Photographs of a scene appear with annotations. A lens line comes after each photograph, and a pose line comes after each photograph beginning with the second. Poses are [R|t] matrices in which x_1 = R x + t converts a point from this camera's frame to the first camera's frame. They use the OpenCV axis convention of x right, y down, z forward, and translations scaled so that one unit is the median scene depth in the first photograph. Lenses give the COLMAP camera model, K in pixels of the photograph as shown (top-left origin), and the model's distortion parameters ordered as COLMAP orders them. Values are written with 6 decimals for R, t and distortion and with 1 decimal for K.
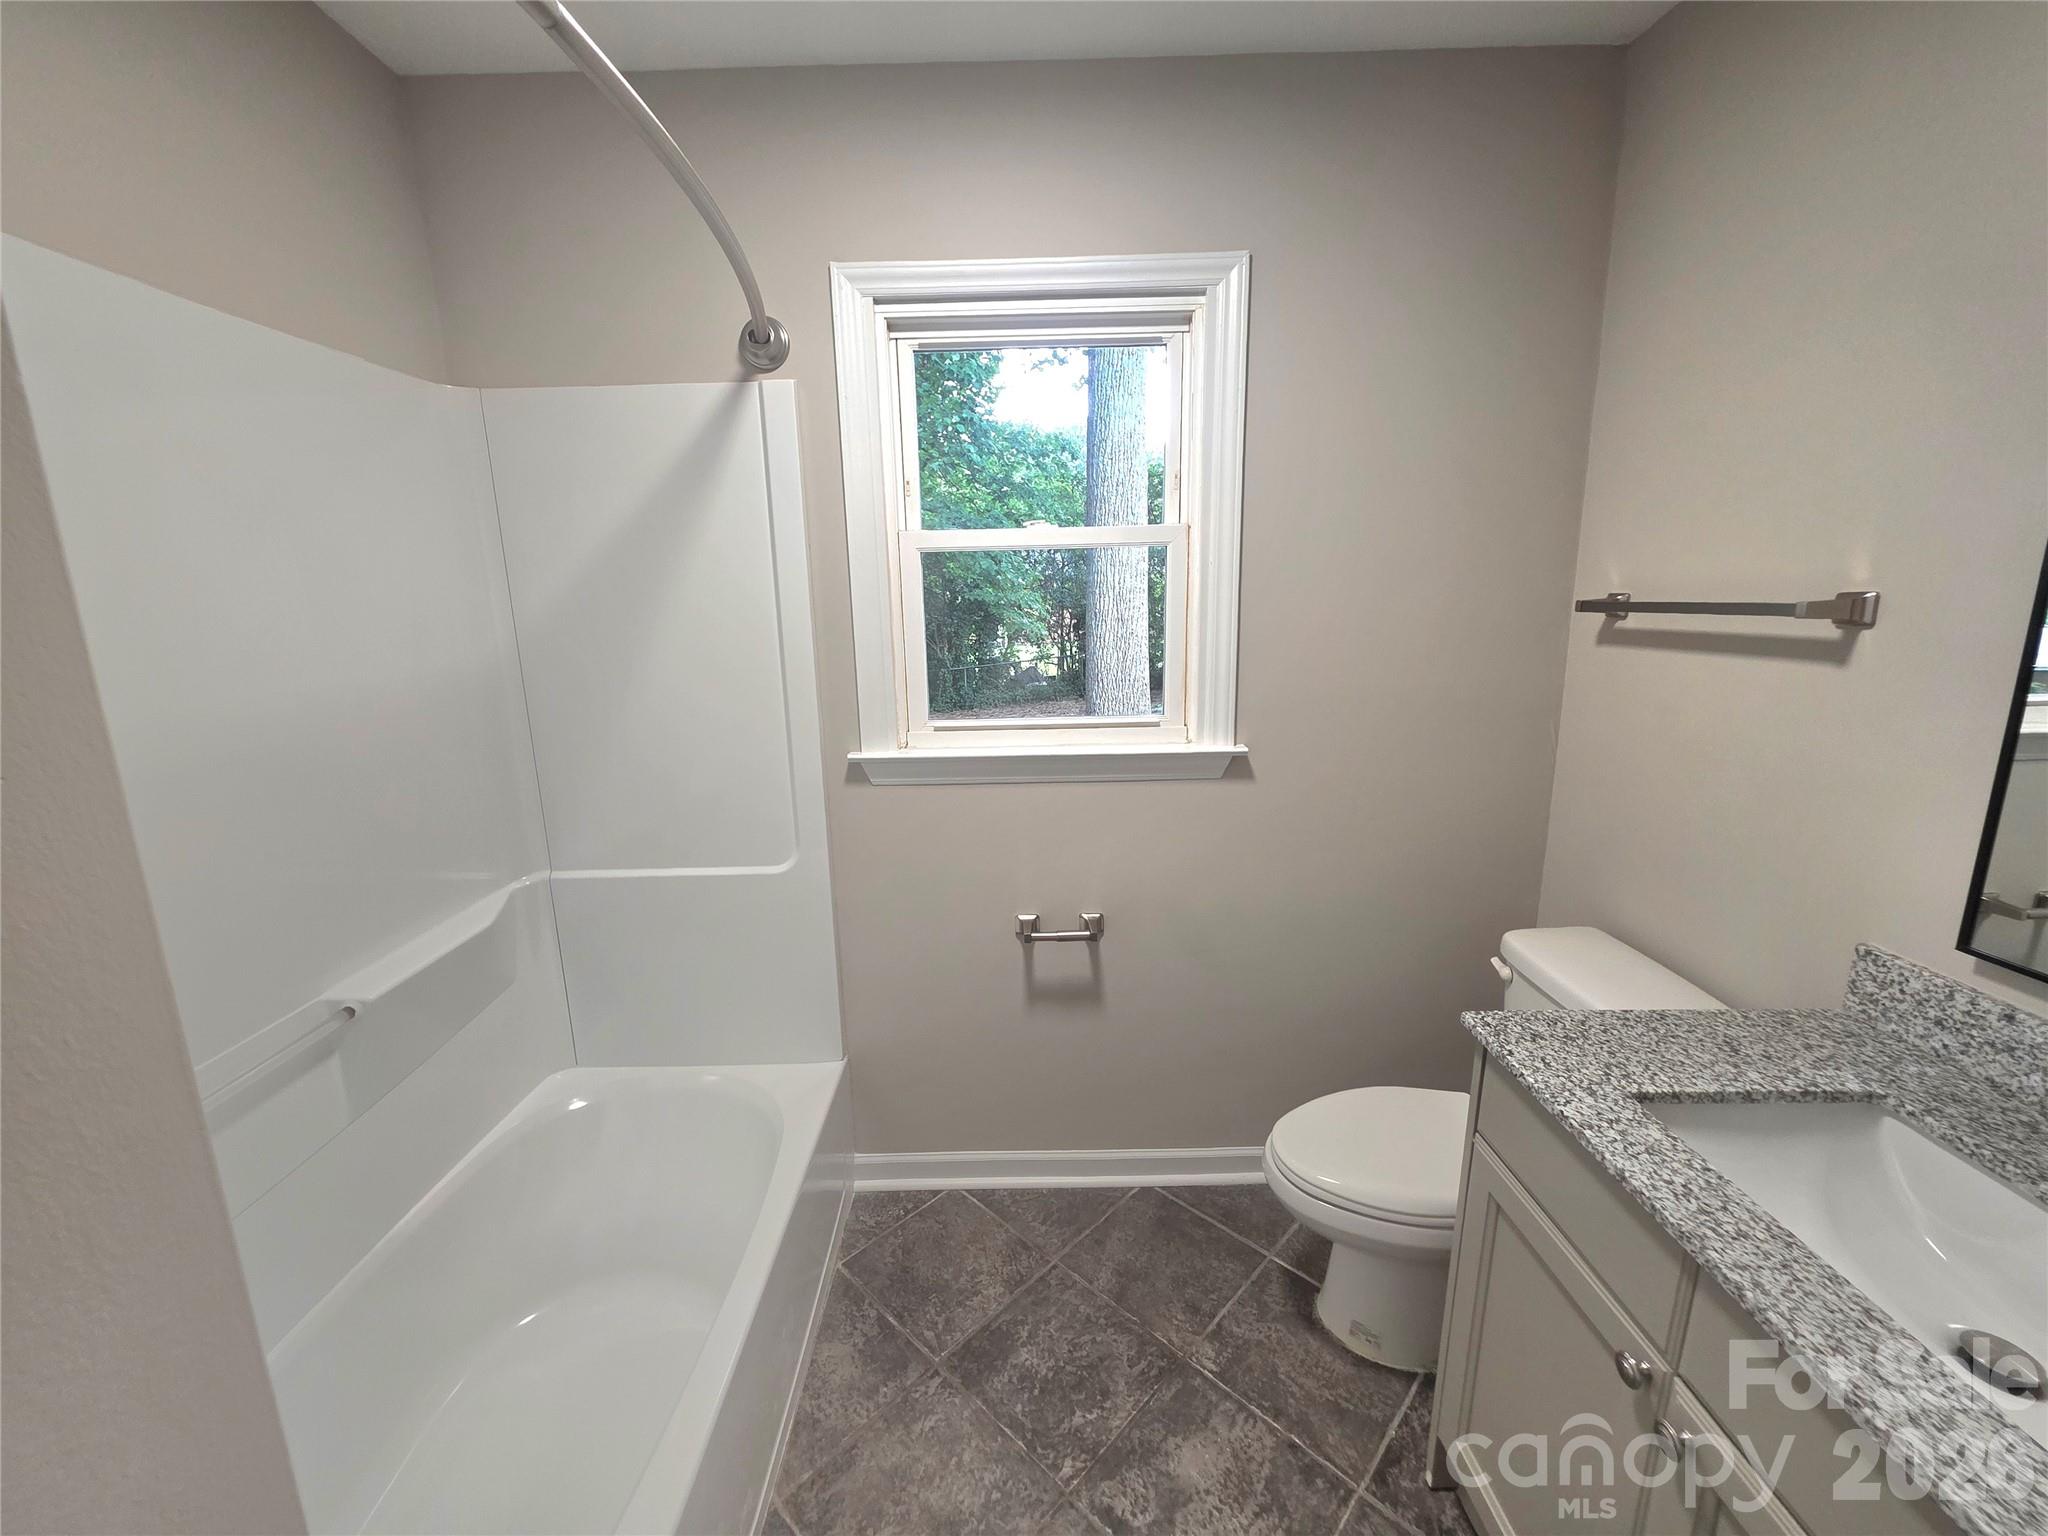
lens RADIAL K [[816.5, 0, 1020.4], [0, 816.5, 769.8], [0, 0, 1]] dist [0.002672, -0.000346]
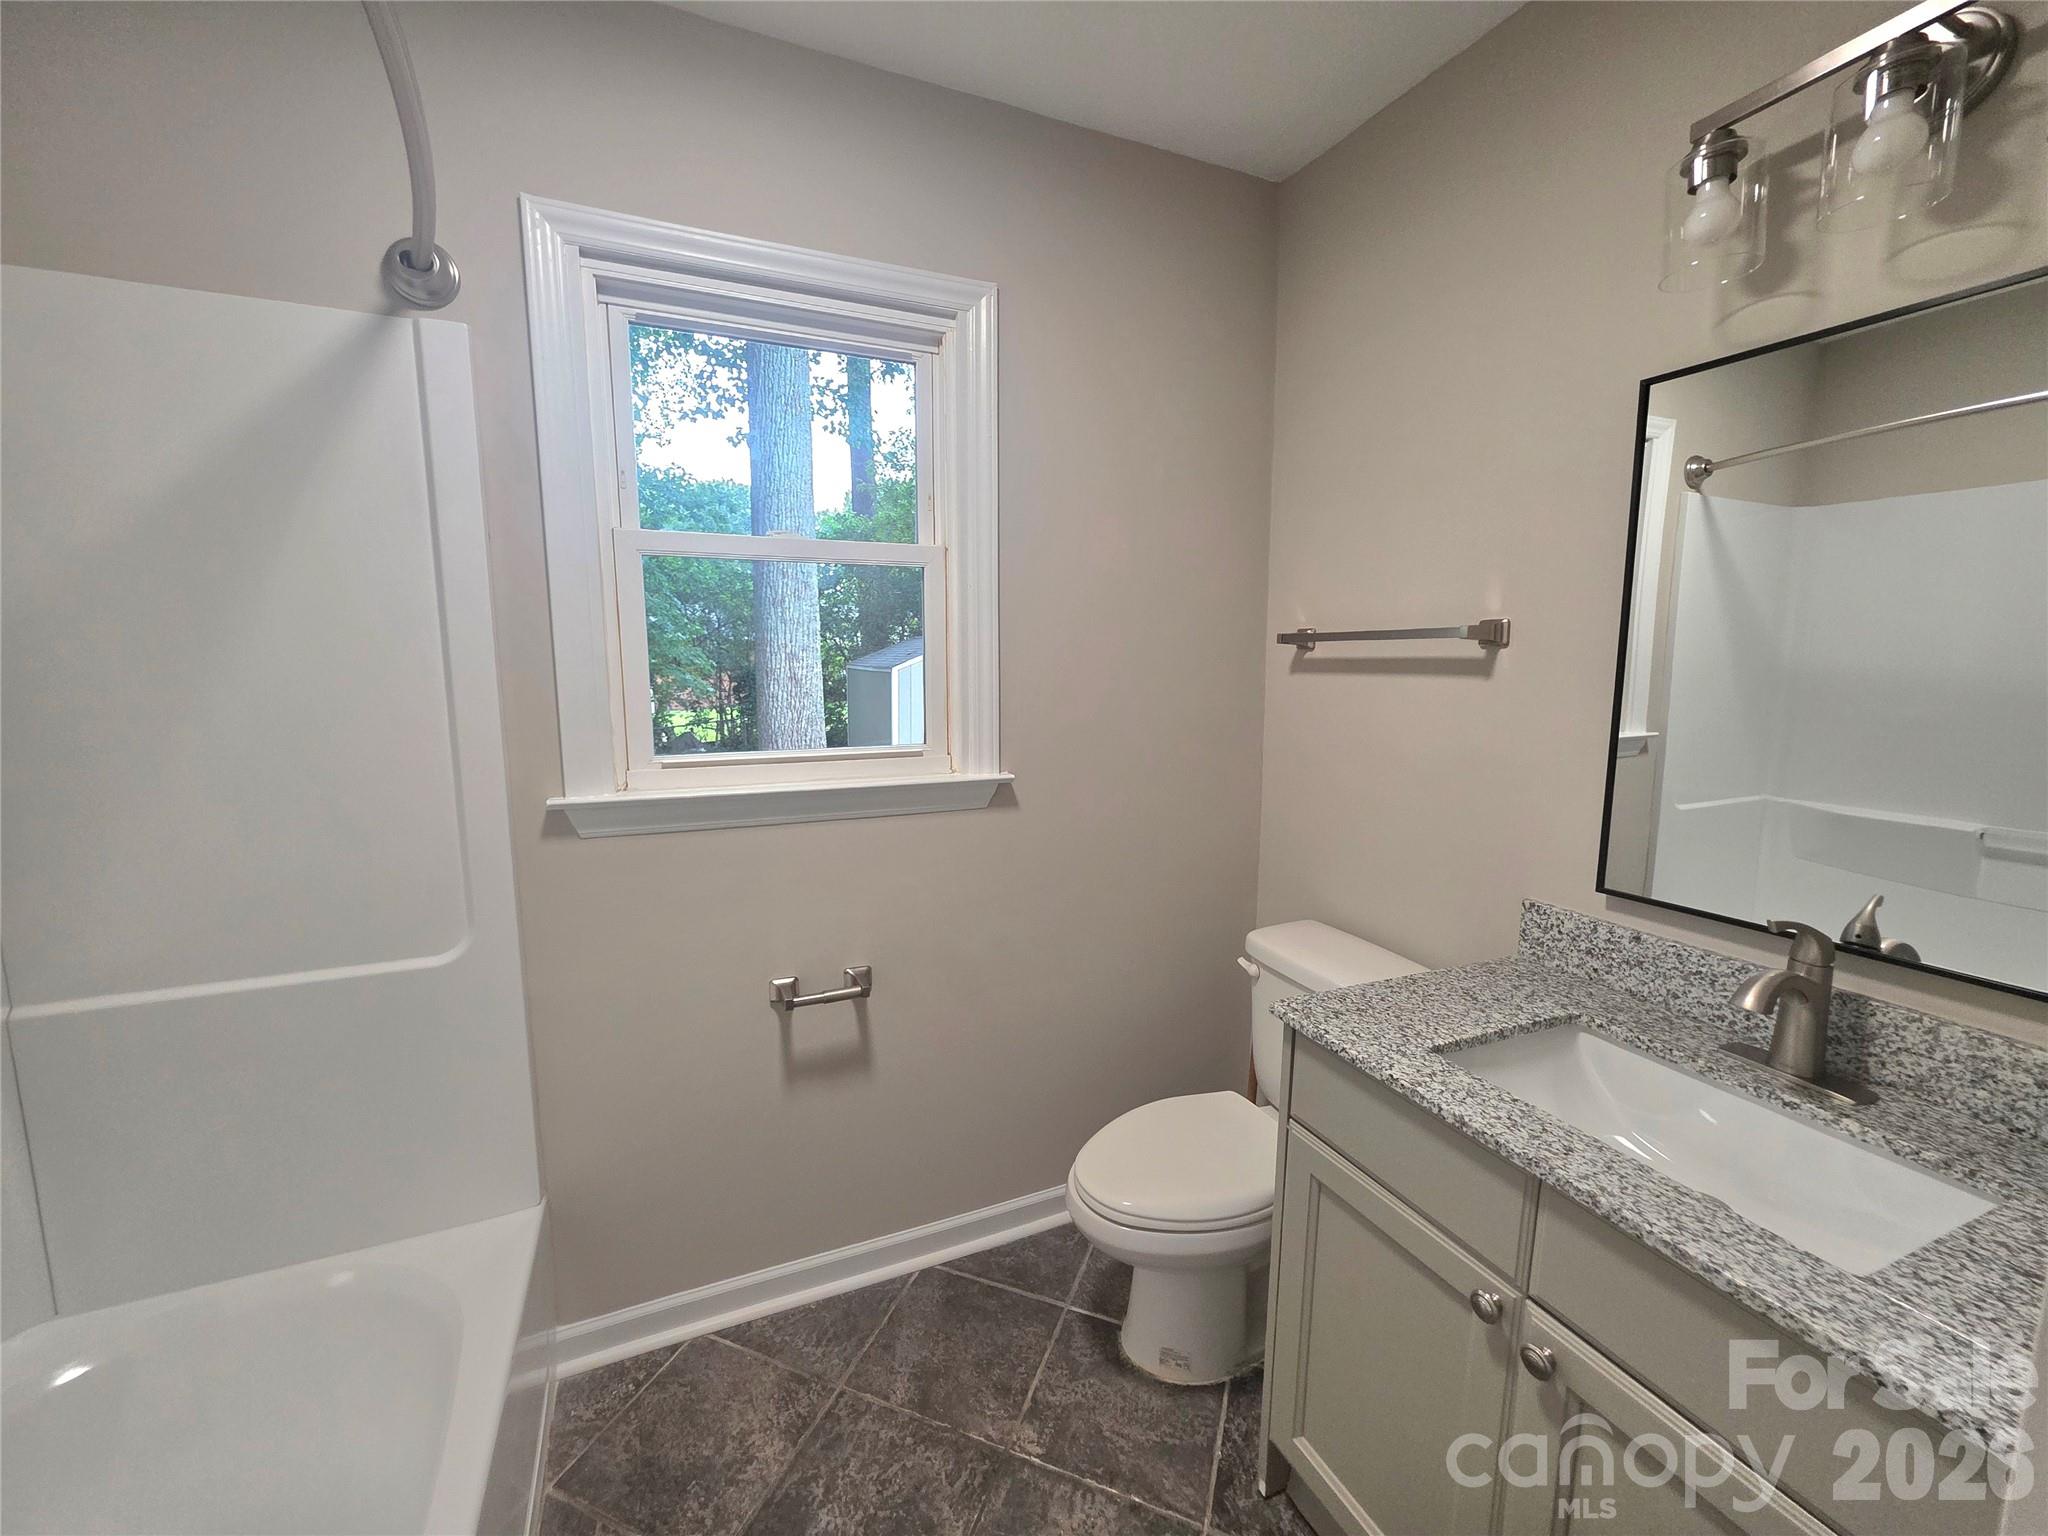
lens RADIAL K [[816.5, 0, 1018.7], [0, 816.5, 768.4], [0, 0, 1]] dist [0.002672, -0.000346]
pose [[0.918266, -0.031687, 0.394693, -0.113272], [0.063771, 0.995615, -0.068436, 0.036871], [-0.390794, 0.088012, 0.916261, 0.105982]]
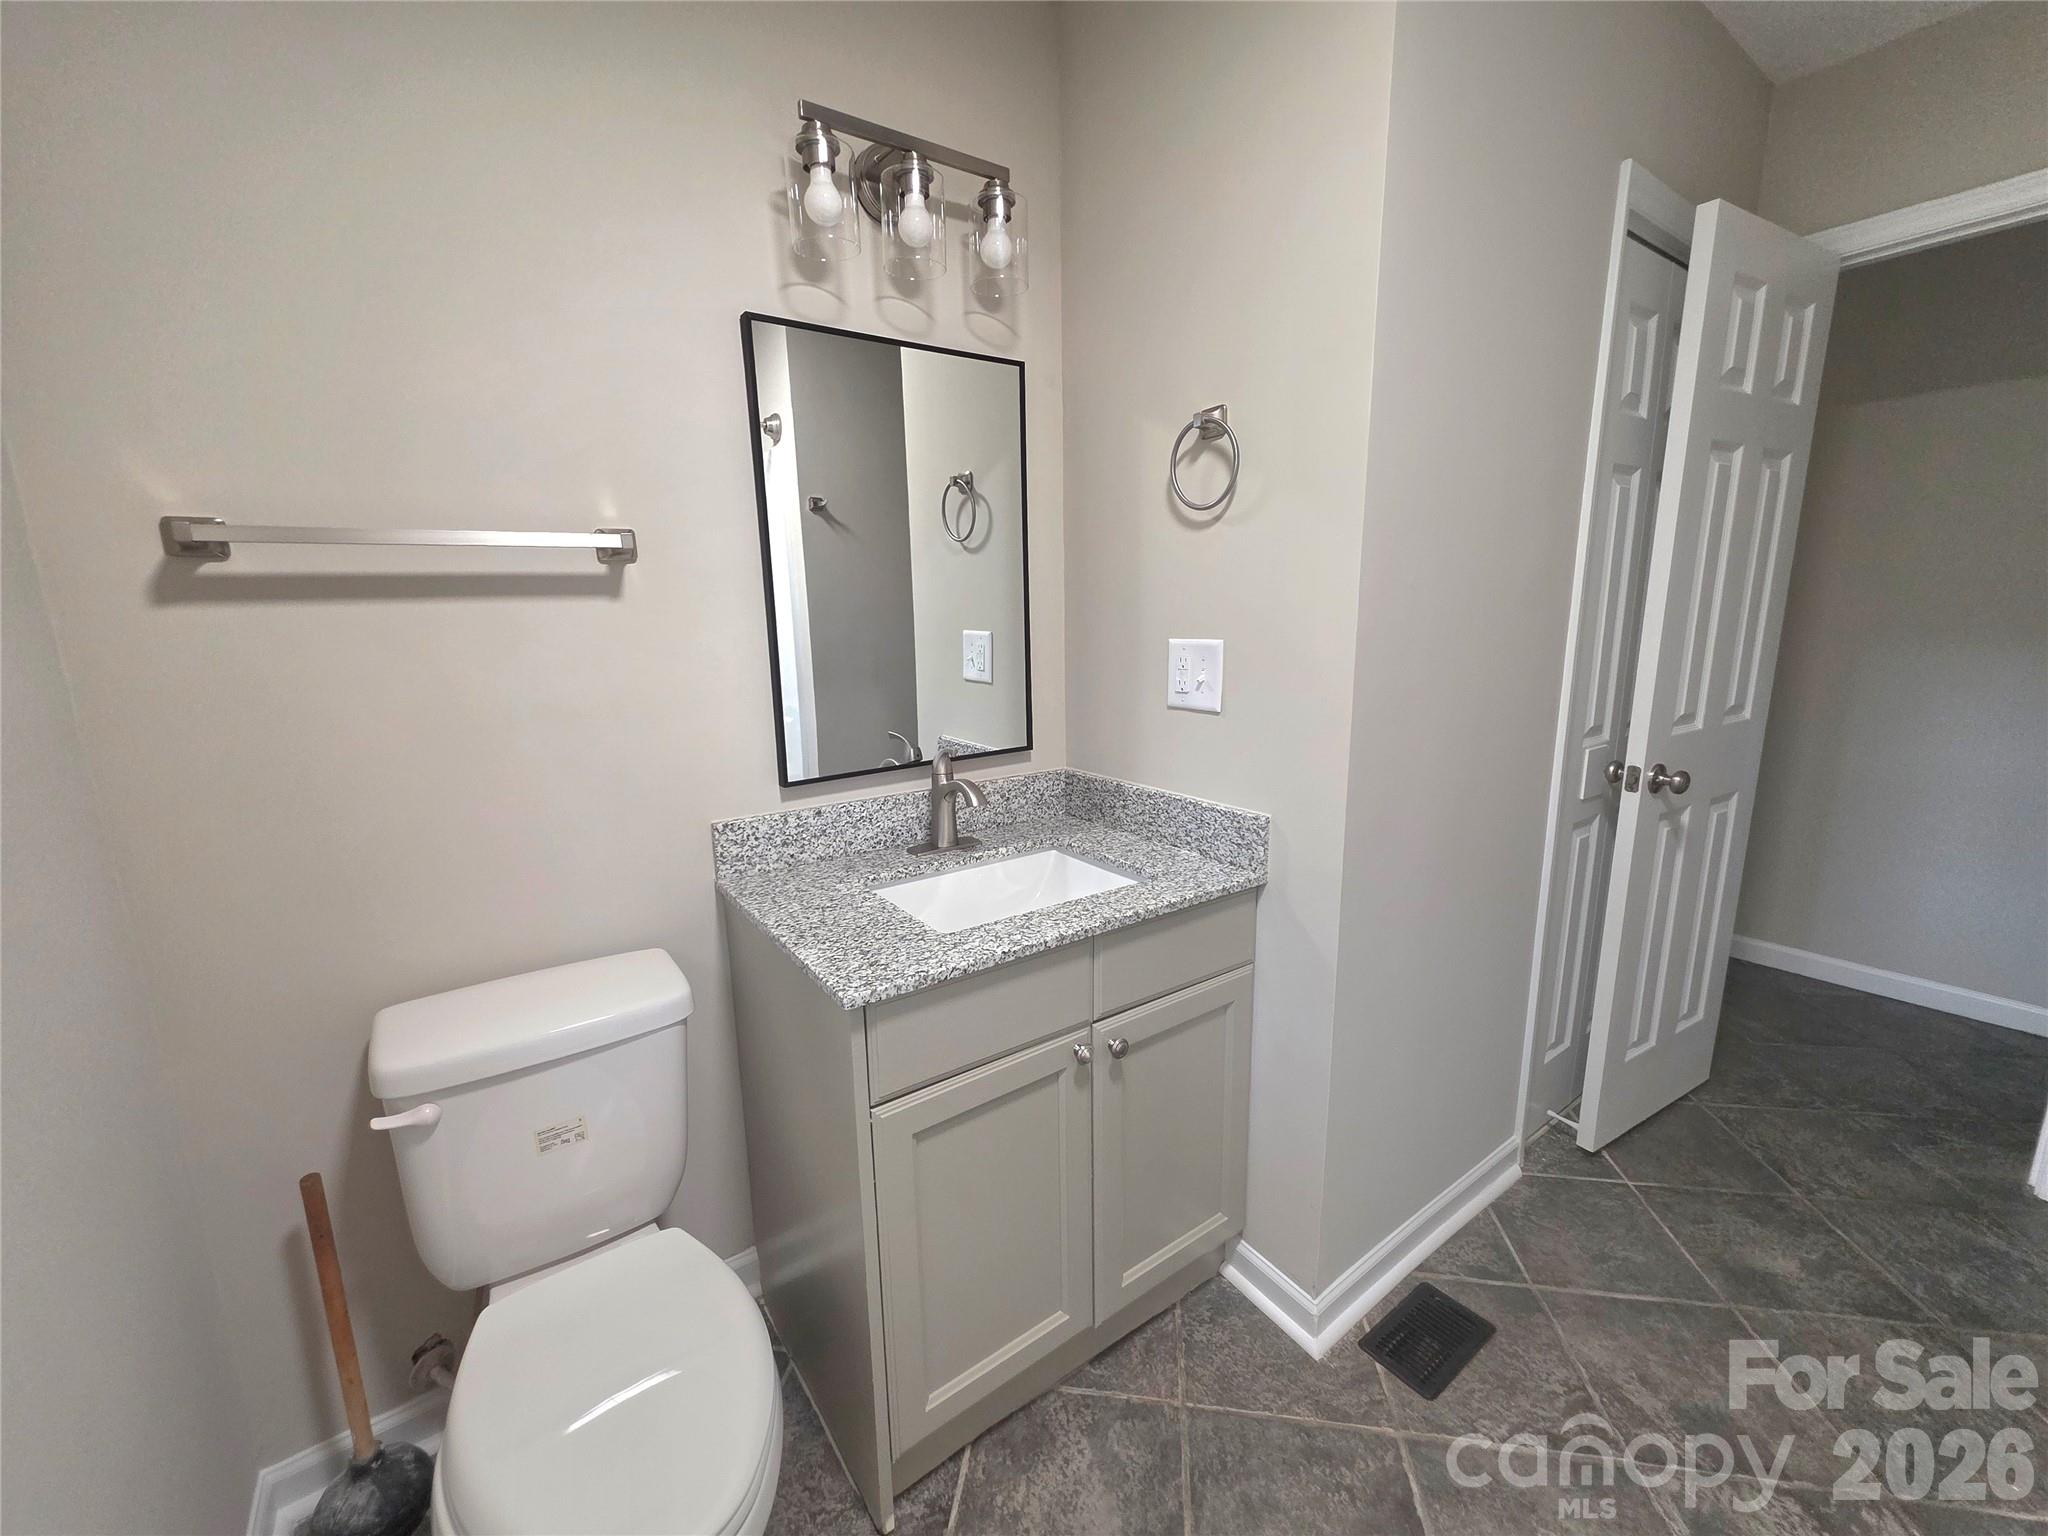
lens RADIAL K [[816.5, 0, 1026.4], [0, 816.5, 763.6], [0, 0, 1]] dist [0.002672, -0.000346]
pose [[-0.579823, -0.129416, 0.804399, -0.148014], [0.201656, 0.933789, 0.295589, -0.097016], [-0.789393, 0.333601, -0.515334, 0.875209]]
